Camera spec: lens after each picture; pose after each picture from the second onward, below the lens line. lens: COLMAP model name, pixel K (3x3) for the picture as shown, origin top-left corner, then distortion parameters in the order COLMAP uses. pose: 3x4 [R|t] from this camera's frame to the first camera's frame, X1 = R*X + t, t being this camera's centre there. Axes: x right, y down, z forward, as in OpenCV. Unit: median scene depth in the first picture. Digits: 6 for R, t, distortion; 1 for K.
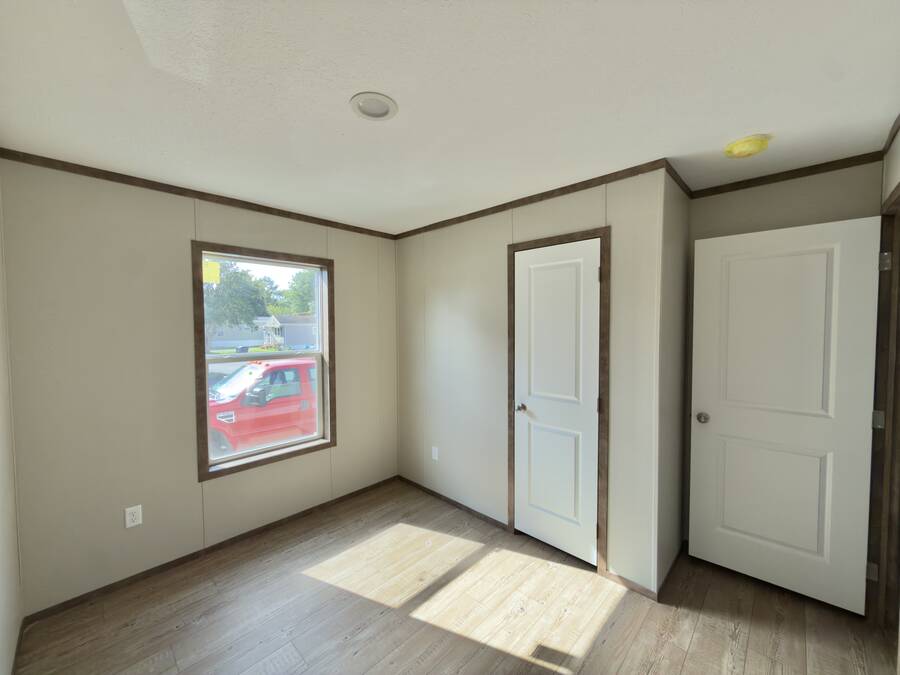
lens RADIAL K [[356.6, 0, 450.4], [0, 356.6, 338.3], [0, 0, 1]] dist [-0.000123, -0.000060]
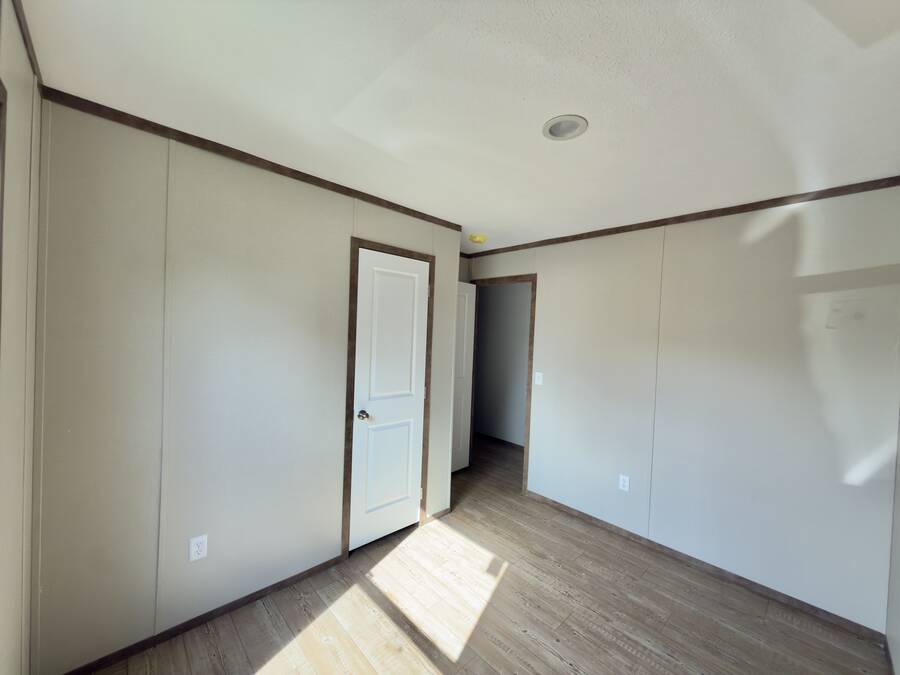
lens RADIAL K [[359.7, 0, 448.5], [0, 359.7, 337.2], [0, 0, 1]] dist [0.001523, 0.000025]
pose [[0.042142, -0.005034, 0.999099, -0.802764], [-0.001309, 0.999986, 0.005093, -0.016596], [-0.999111, -0.001522, 0.042135, 0.794310]]
